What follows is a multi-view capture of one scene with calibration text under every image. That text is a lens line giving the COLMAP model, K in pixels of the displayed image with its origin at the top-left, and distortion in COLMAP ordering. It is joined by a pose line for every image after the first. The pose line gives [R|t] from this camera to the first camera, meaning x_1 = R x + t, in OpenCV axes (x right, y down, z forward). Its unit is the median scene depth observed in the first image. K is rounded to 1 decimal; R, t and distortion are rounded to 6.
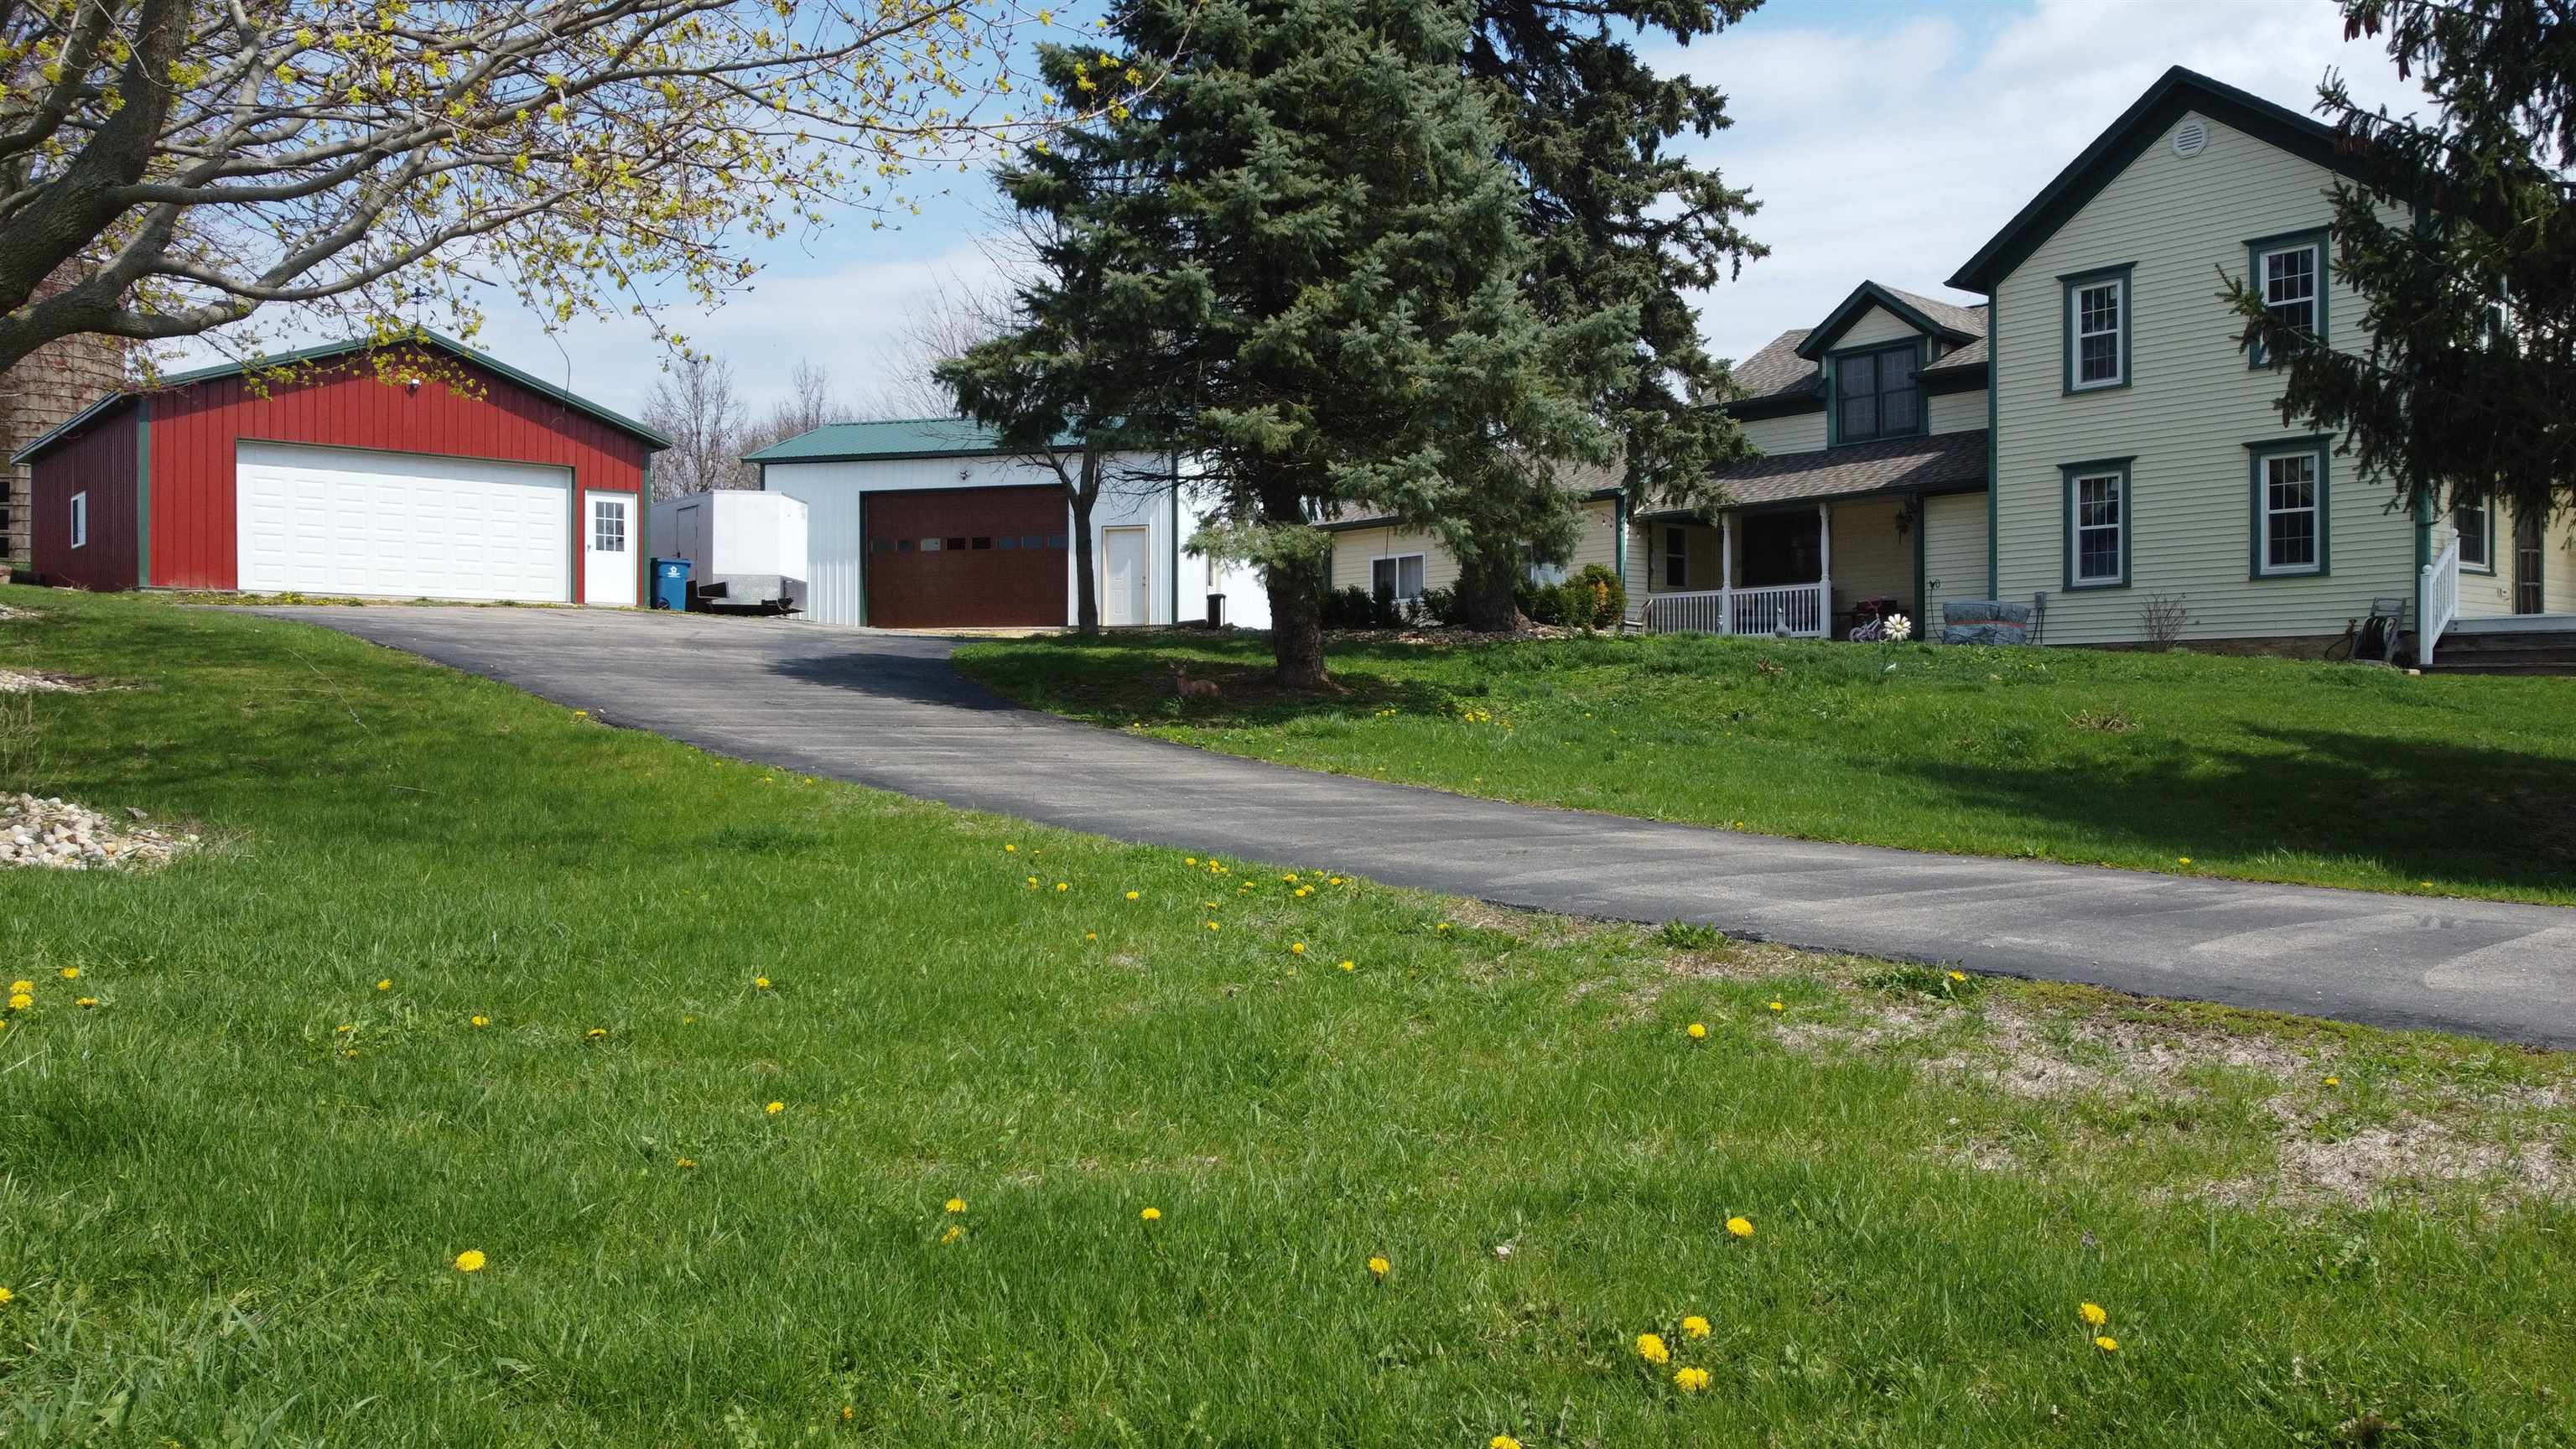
lens RADIAL K [[1959.4, 0, 1290.0], [0, 1959.4, 723.0], [0, 0, 1]] dist [0.003005, 0.004368]
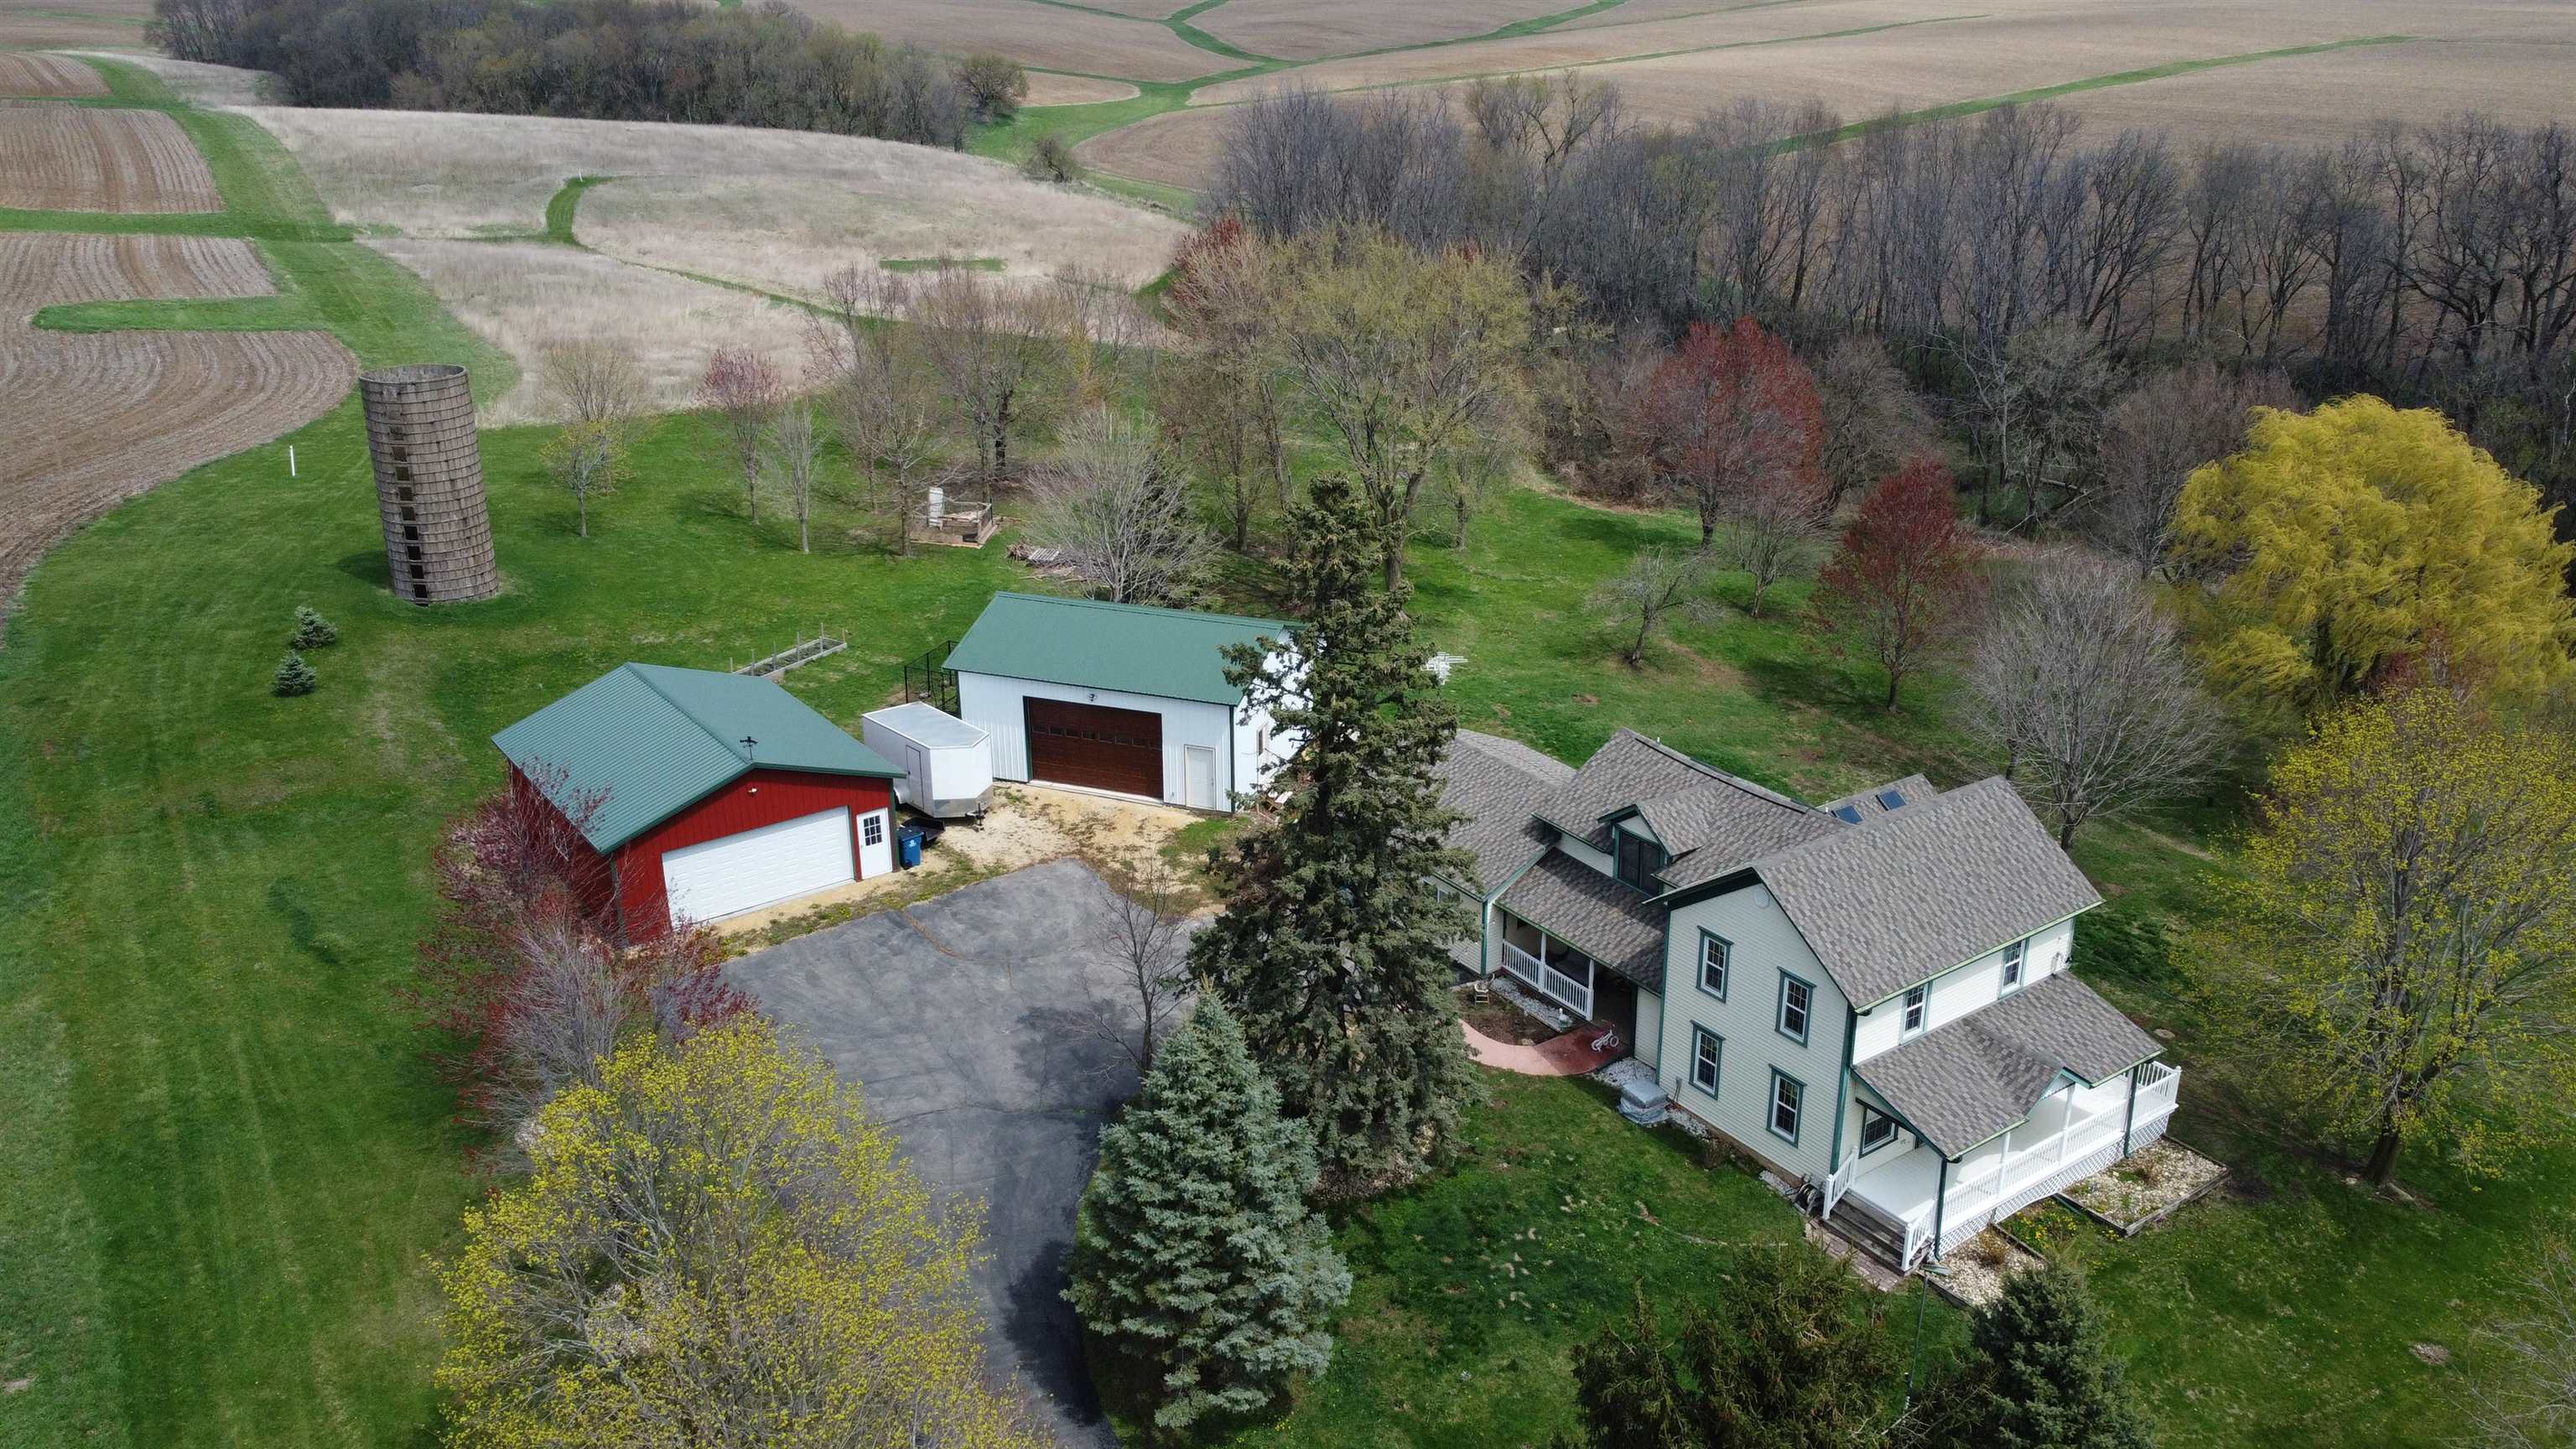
lens RADIAL K [[1959.4, 0, 1297.0], [0, 1959.4, 721.1], [0, 0, 1]] dist [0.003005, 0.004368]
pose [[0.996100, 0.024460, -0.084769, 0.180659], [0.008406, 0.930119, 0.367161, -1.039852], [0.087826, -0.366442, 0.926287, -0.574505]]
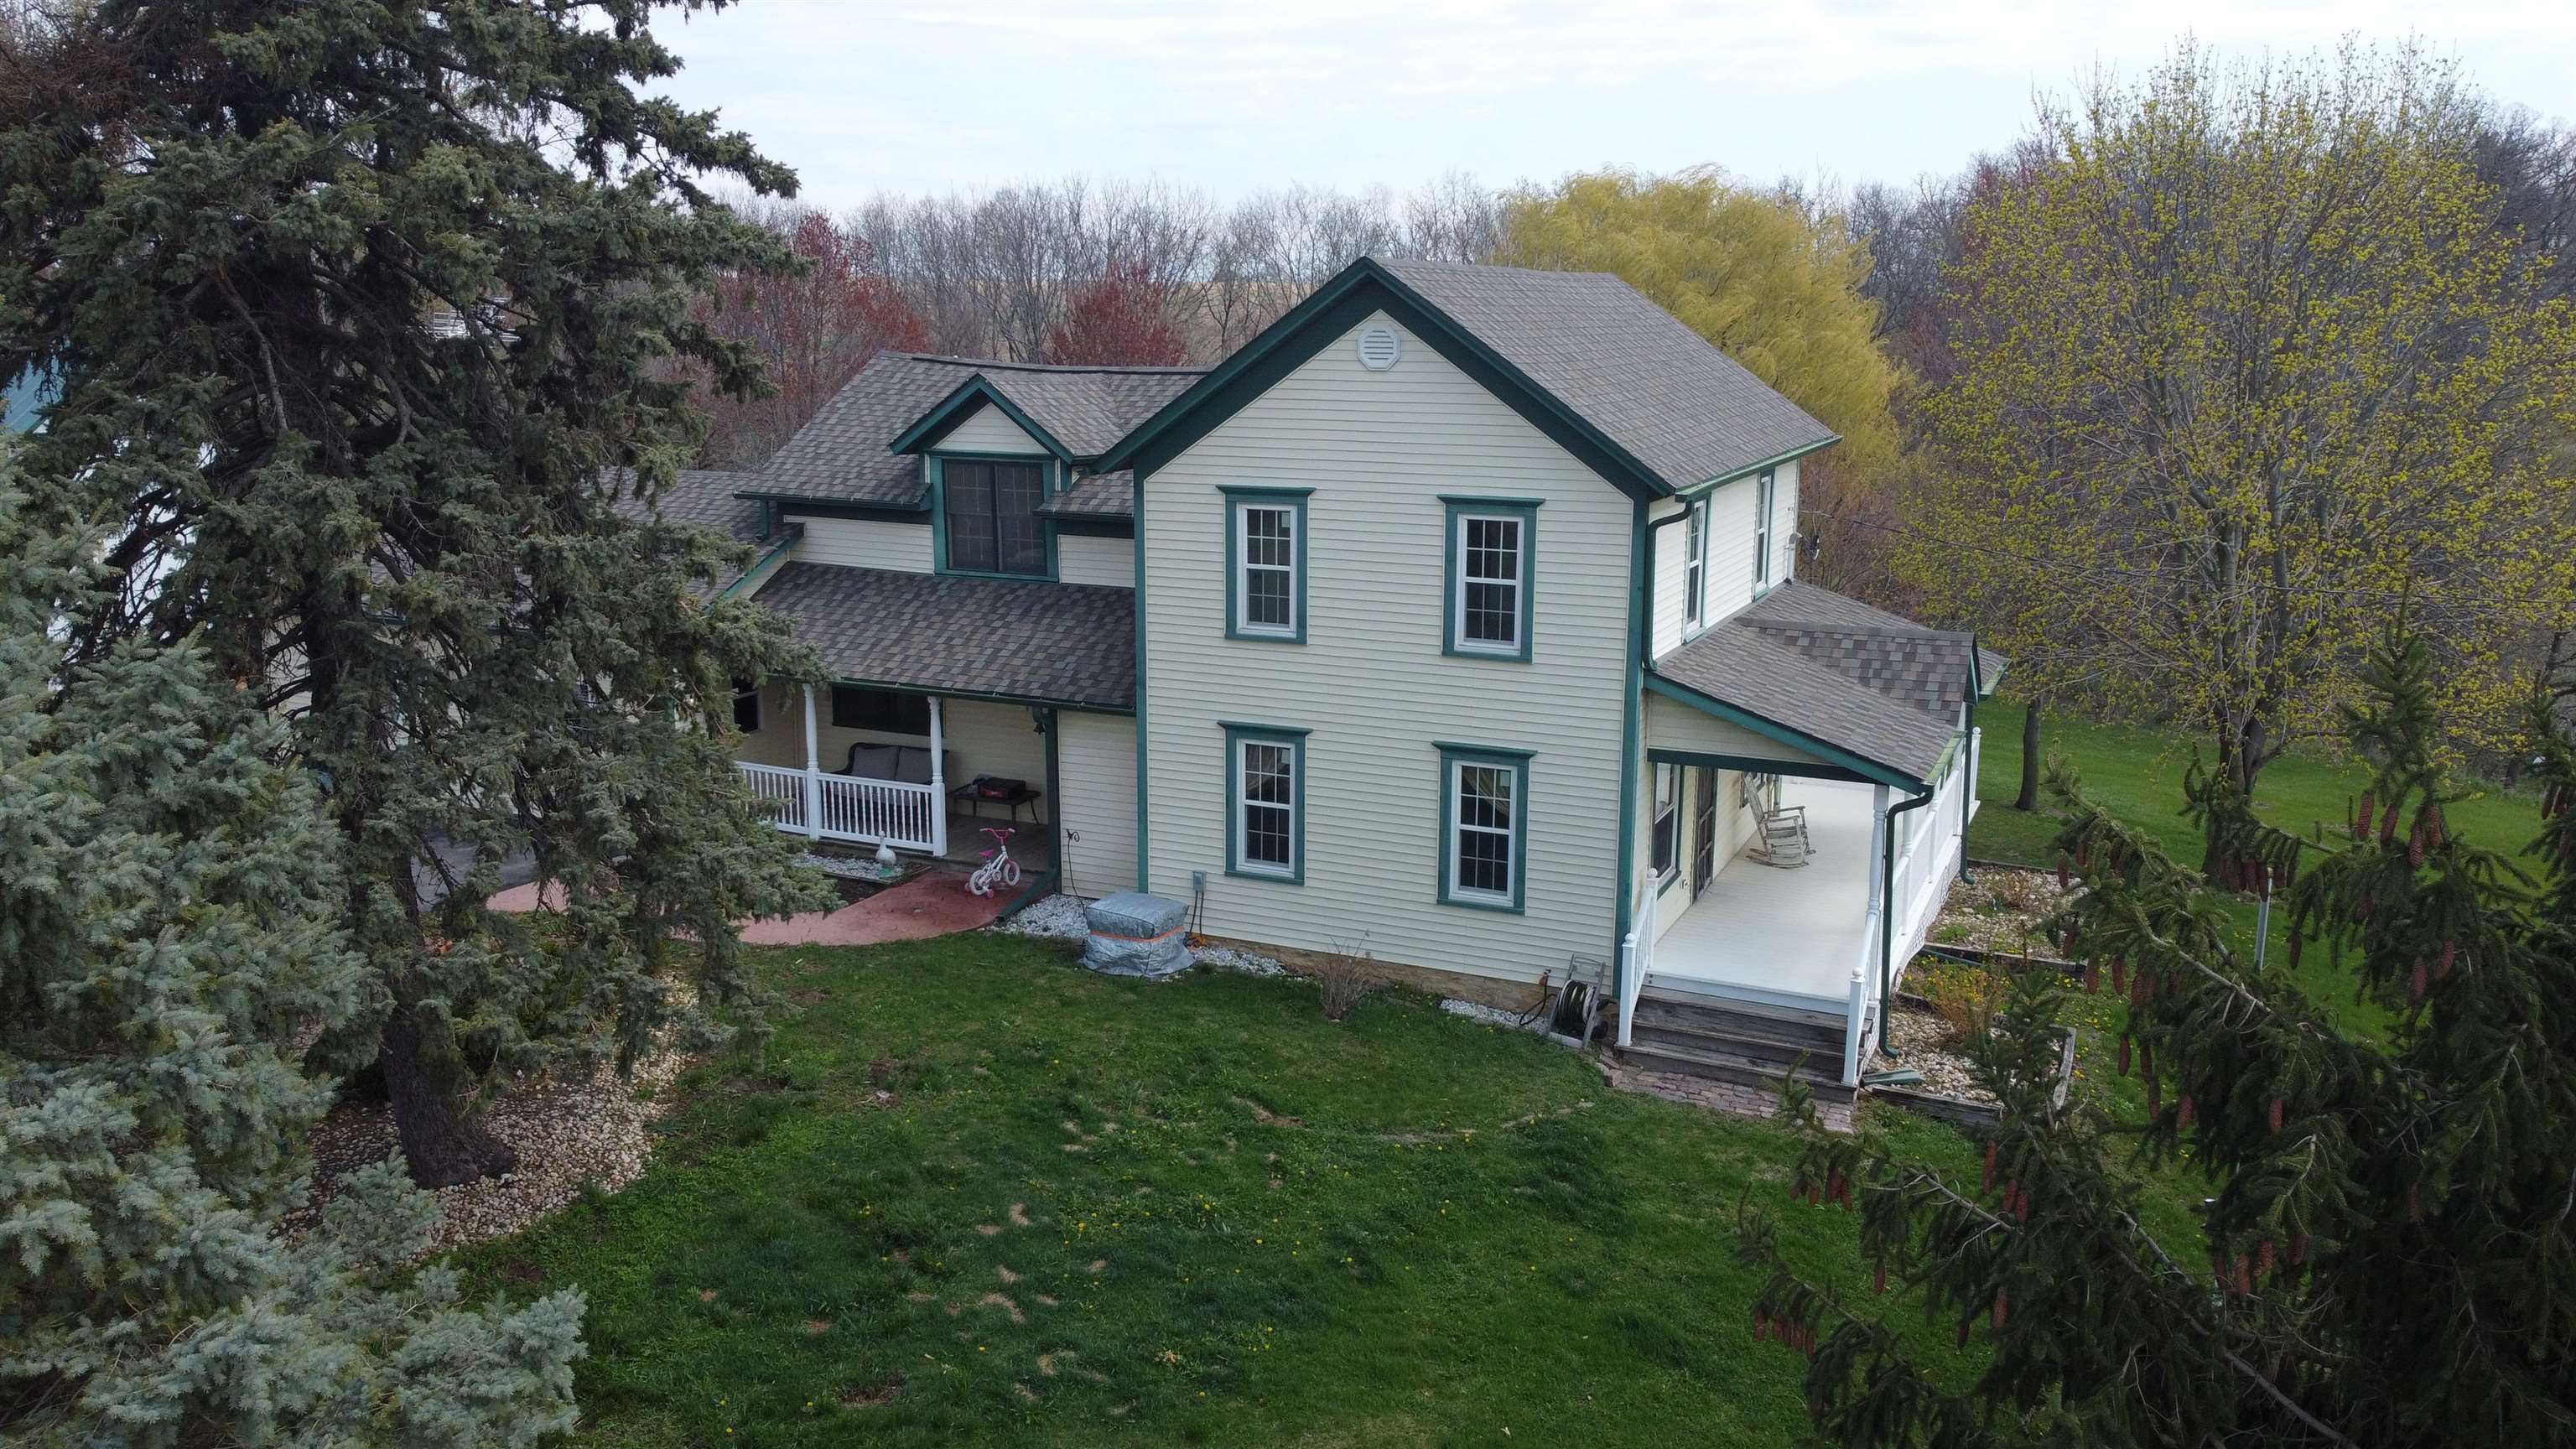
lens RADIAL K [[1959.4, 0, 1302.6], [0, 1959.4, 726.6], [0, 0, 1]] dist [0.003005, 0.004368]
pose [[0.902803, -0.083418, 0.421887, 0.086614], [-0.007369, 0.977863, 0.209118, -0.297406], [-0.429991, -0.191902, 0.882202, 0.284114]]
